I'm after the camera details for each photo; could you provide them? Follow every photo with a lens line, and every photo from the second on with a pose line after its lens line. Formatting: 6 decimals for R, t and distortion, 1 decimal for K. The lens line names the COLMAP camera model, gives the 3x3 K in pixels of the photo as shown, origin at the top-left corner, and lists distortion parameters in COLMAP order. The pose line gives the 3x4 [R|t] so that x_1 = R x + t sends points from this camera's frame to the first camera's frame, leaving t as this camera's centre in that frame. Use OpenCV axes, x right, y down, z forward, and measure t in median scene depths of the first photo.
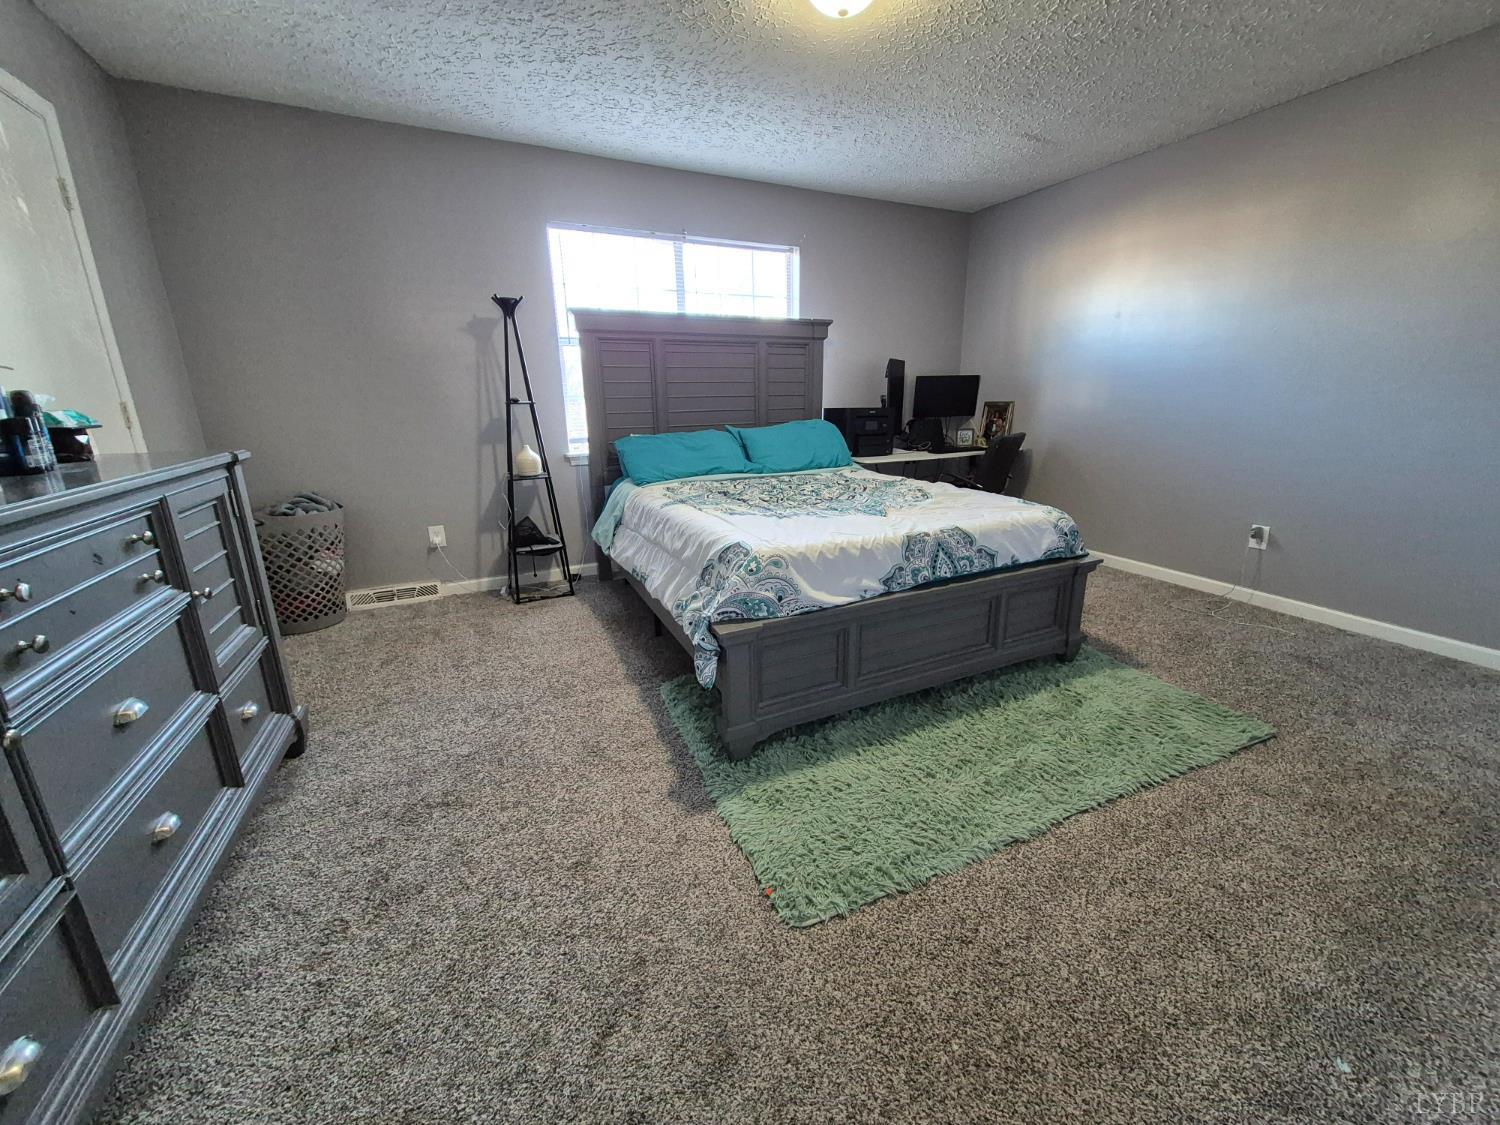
lens RADIAL K [[597.9, 0, 763.7], [0, 597.9, 550.8], [0, 0, 1]] dist [0.010226, 0.000019]
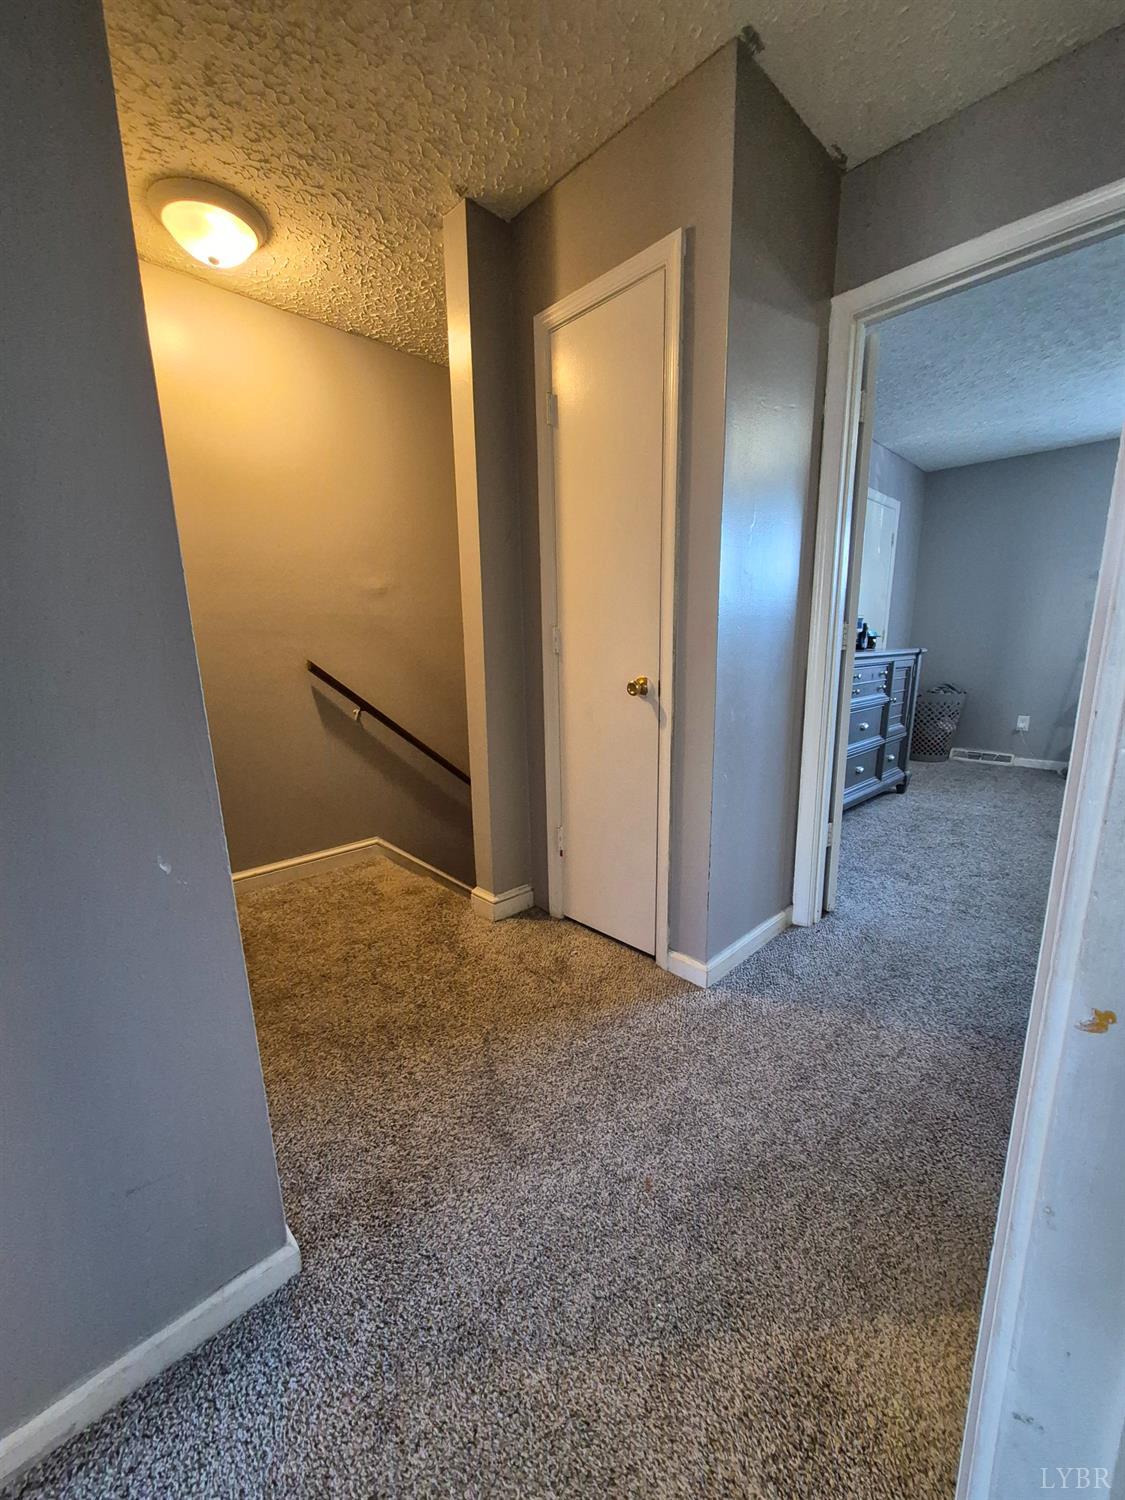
lens RADIAL K [[597.9, 0, 572.5], [0, 597.9, 754.7], [0, 0, 1]] dist [0.010226, 0.000019]
pose [[0.326467, 0.200245, -0.923754, 0.804897], [-0.247000, 0.961417, 0.121116, 0.251497], [0.912365, 0.188627, 0.363331, -0.882610]]
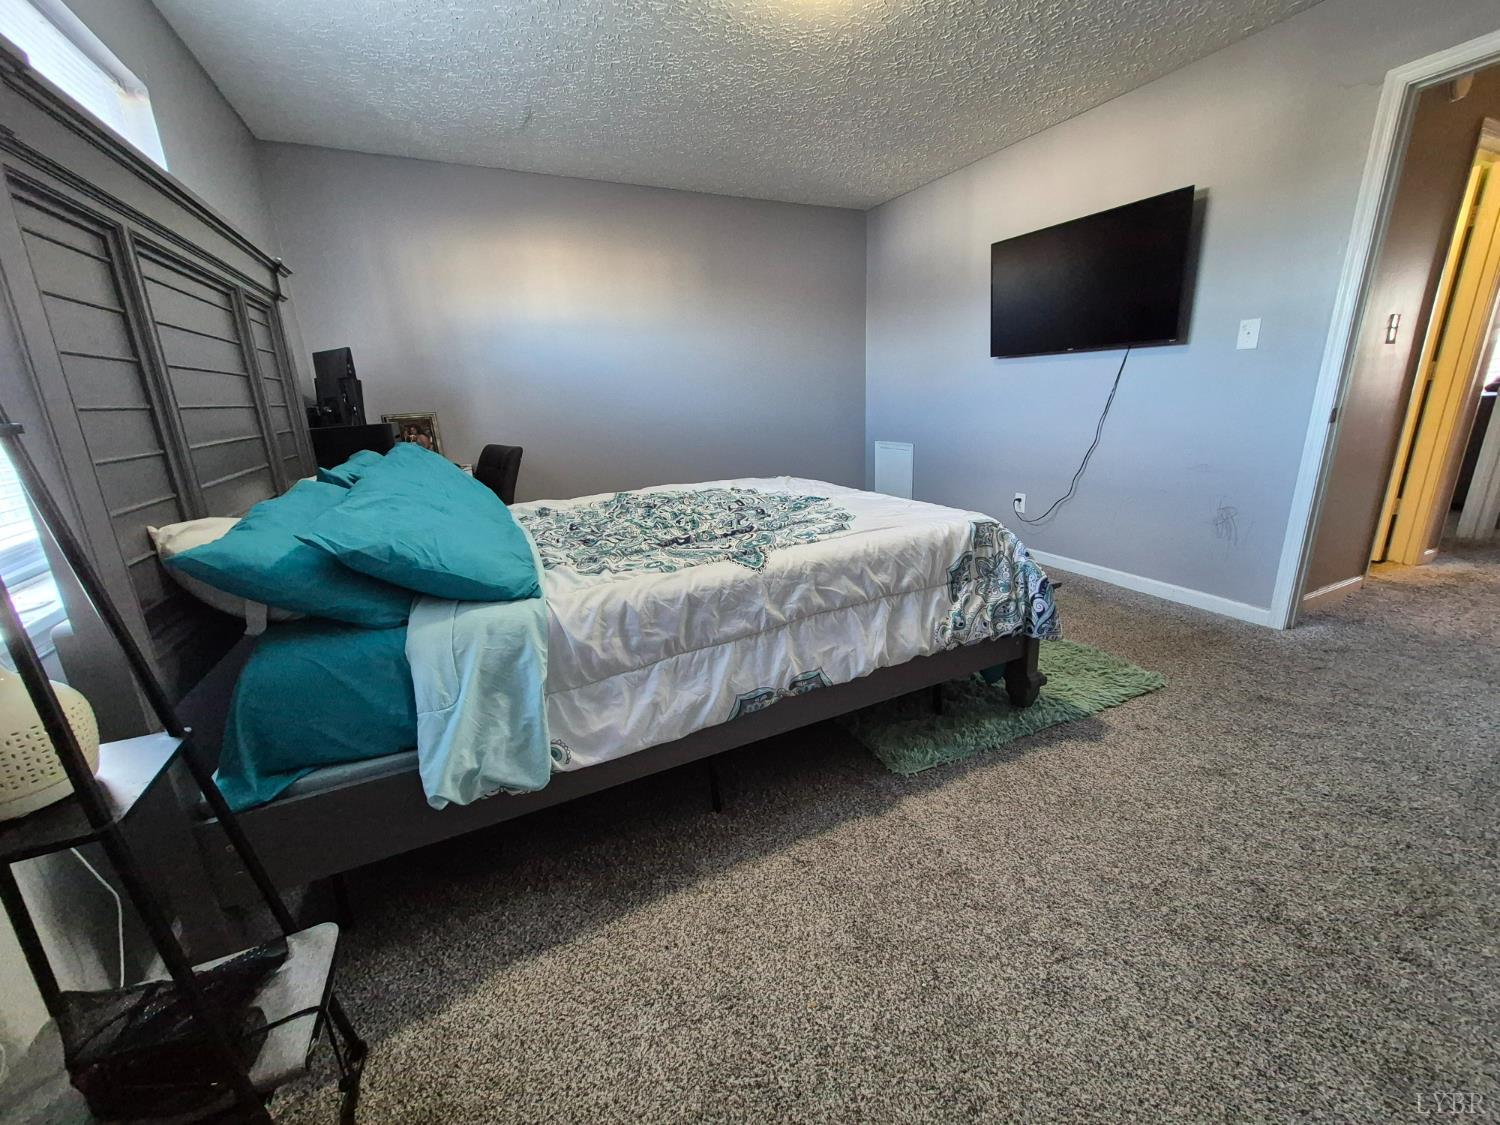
lens RADIAL K [[597.9, 0, 755.6], [0, 597.9, 558.1], [0, 0, 1]] dist [0.010226, 0.000019]
pose [[-0.019941, -0.260946, 0.965147, -1.006483], [0.288960, 0.922638, 0.255423, -0.327639], [-0.957133, 0.283983, 0.057004, 1.294998]]
